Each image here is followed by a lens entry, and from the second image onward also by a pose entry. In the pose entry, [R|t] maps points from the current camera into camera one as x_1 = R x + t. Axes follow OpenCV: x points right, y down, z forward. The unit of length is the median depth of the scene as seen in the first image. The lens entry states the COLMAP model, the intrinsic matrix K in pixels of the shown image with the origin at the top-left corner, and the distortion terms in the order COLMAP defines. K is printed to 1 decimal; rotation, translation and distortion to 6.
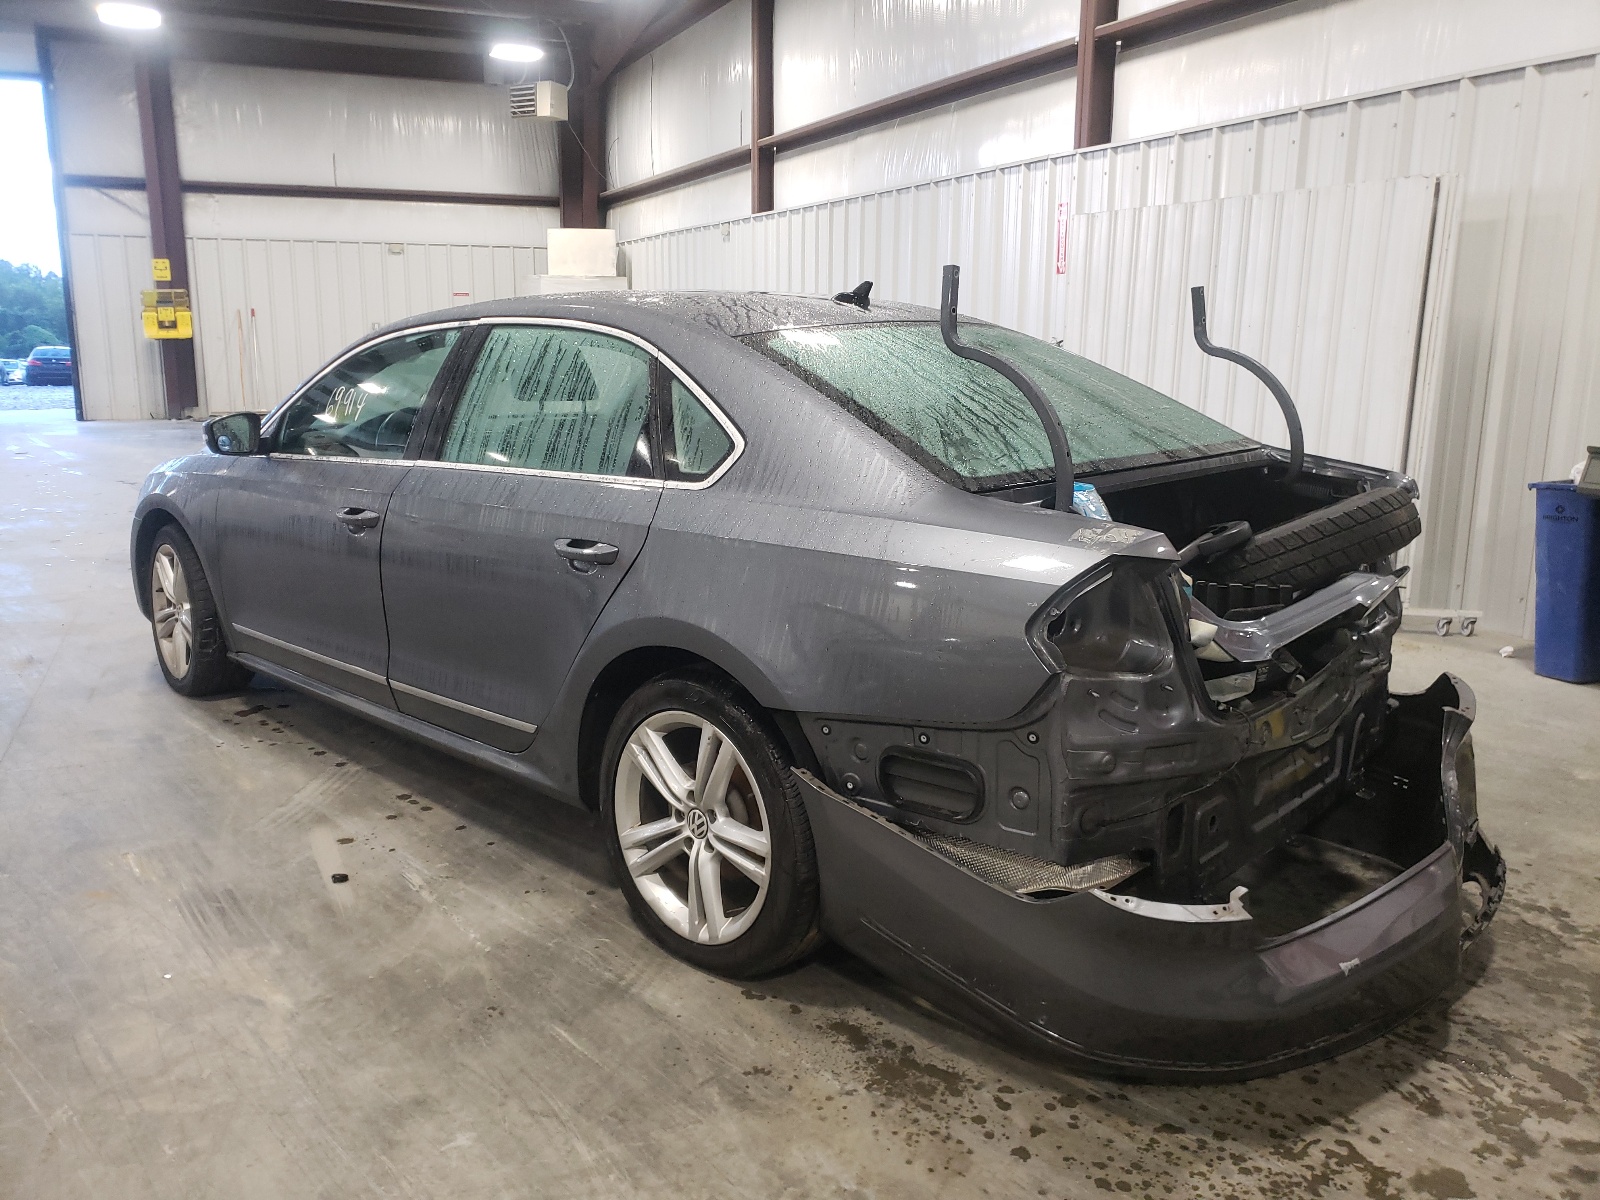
lens RADIAL K [[1232.5, 0, 771.4], [0, 1232.5, 603.7], [0, 0, 1]] dist [0.005838, 0.004416]
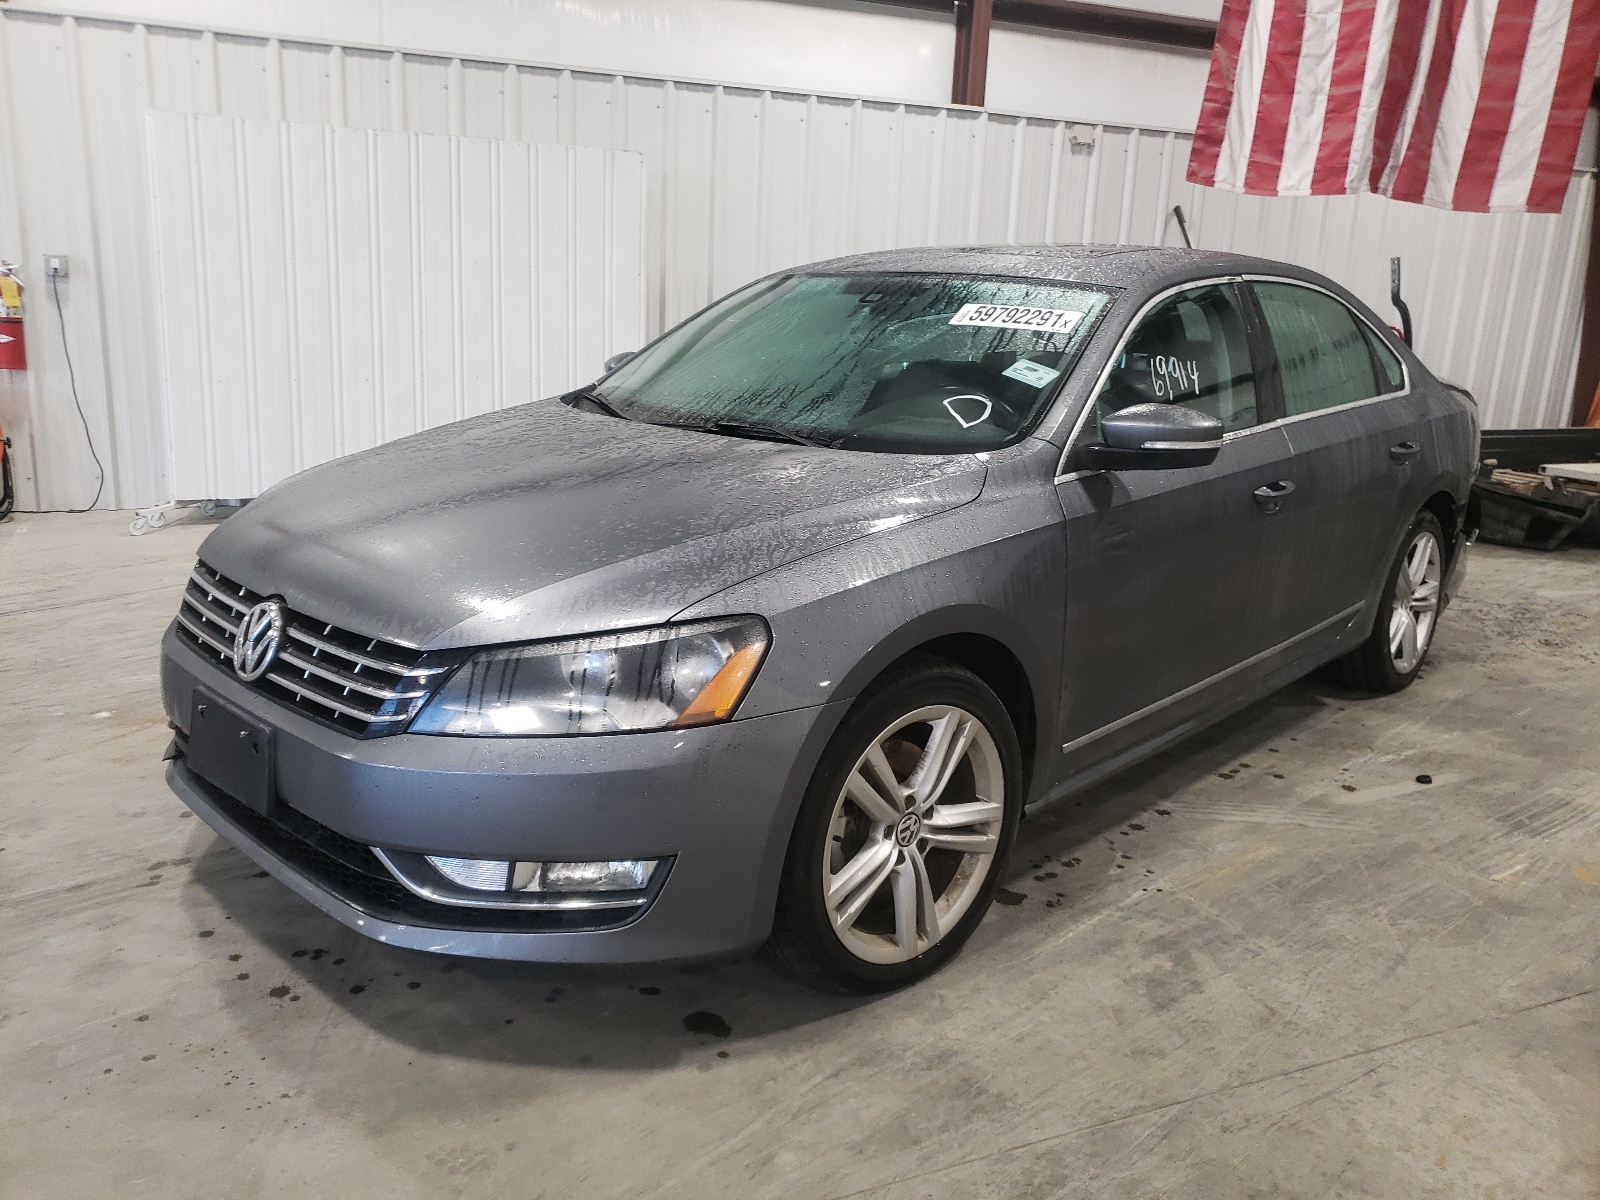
lens RADIAL K [[1232.5, 0, 771.4], [0, 1232.5, 603.7], [0, 0, 1]] dist [0.005838, 0.004416]
pose [[0.005009, -0.254227, 0.967132, -1.240354], [0.193097, 0.949187, 0.248510, -0.288885], [-0.981167, 0.185505, 0.053845, 1.318188]]
